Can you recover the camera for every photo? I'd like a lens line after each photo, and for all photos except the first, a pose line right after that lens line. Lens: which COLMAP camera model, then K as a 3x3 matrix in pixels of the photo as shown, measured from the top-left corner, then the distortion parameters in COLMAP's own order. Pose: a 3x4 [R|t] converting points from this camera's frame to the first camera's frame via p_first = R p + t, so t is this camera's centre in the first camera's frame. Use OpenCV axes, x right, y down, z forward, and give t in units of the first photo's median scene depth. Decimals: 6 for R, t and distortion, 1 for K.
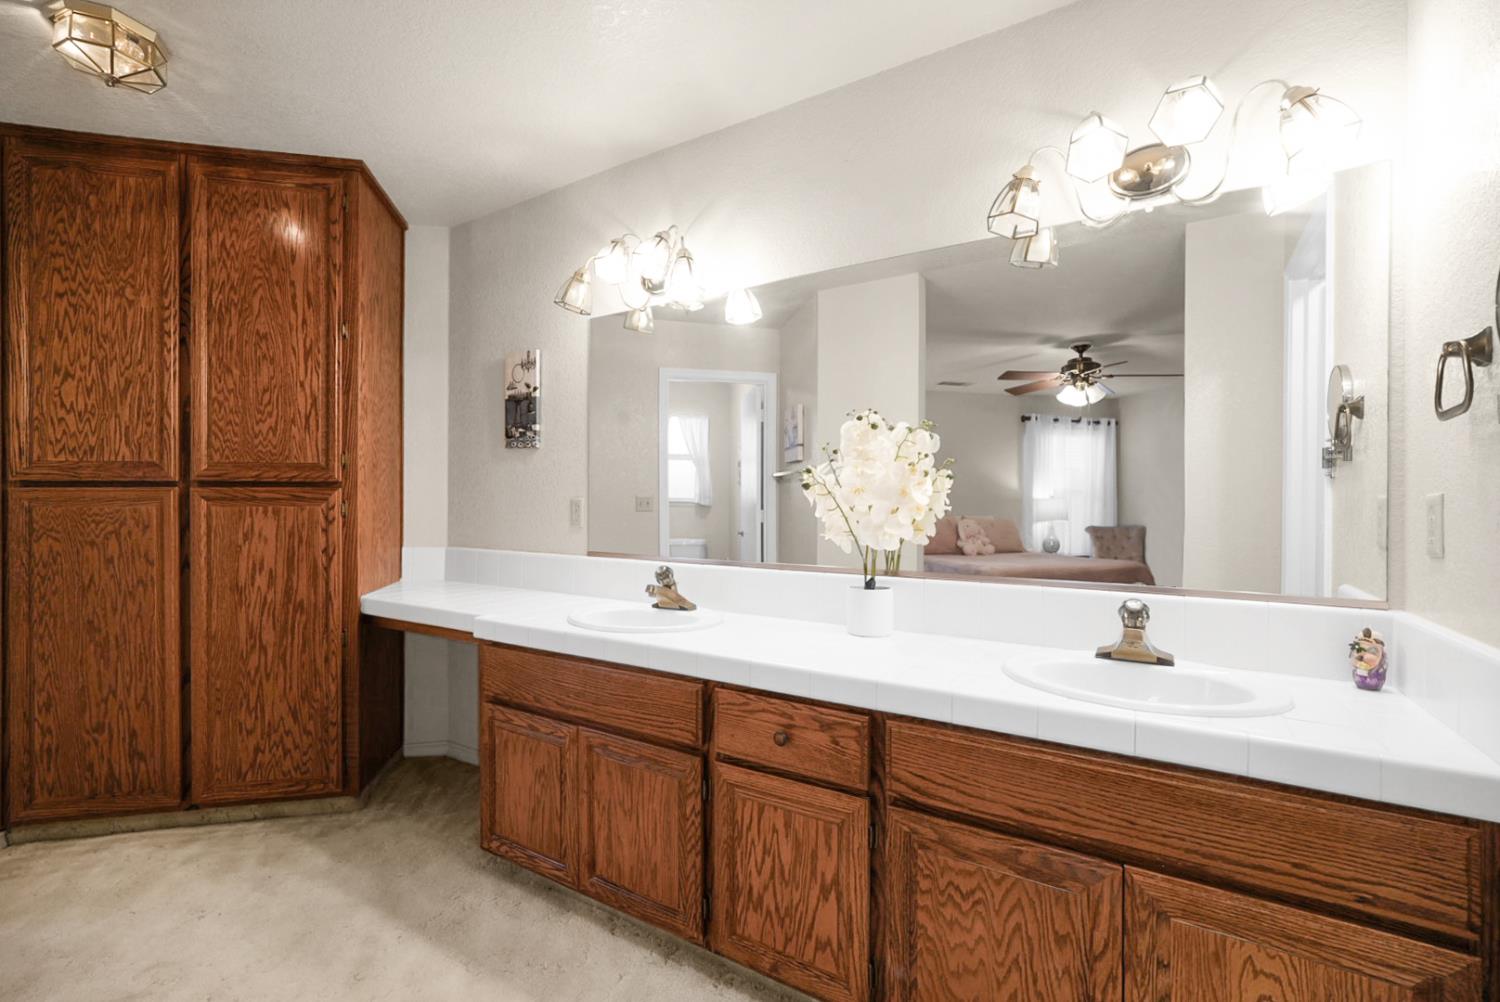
lens RADIAL K [[663.9, 0, 744.0], [0, 663.9, 499.2], [0, 0, 1]] dist [0.002631, 0.000242]
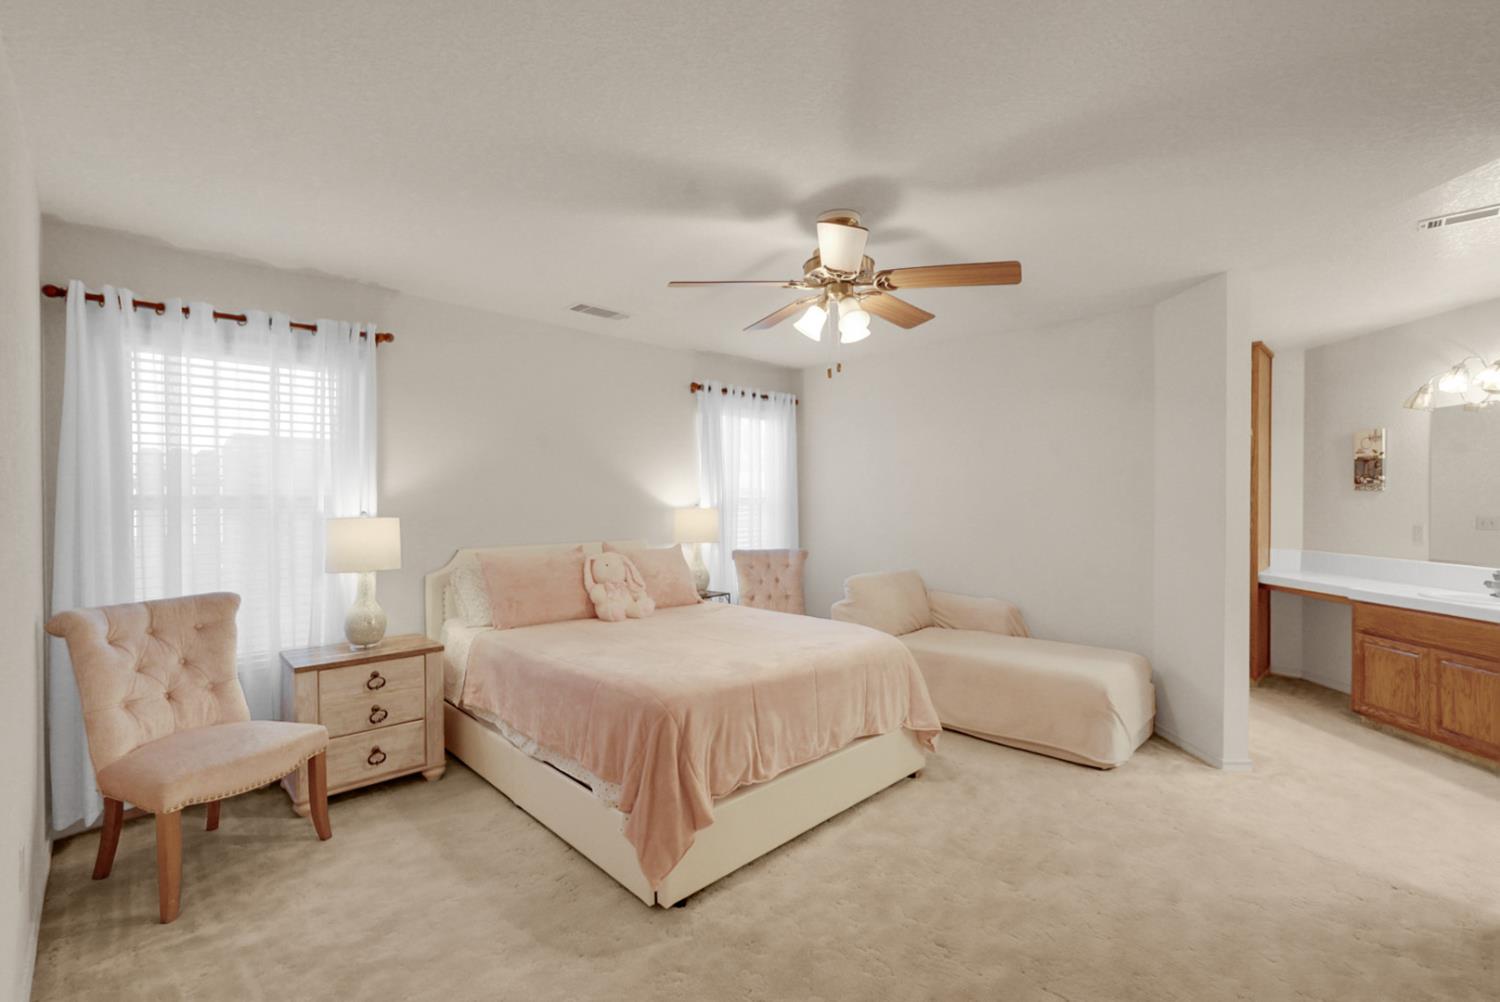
lens RADIAL K [[661.1, 0, 741.8], [0, 661.1, 501.8], [0, 0, 1]] dist [-0.004893, 0.002688]
pose [[0.536821, 0.002018, -0.843694, 0.235355], [-0.000603, 0.999998, 0.002009, -0.065123], [0.843696, -0.000570, 0.536821, -1.376488]]
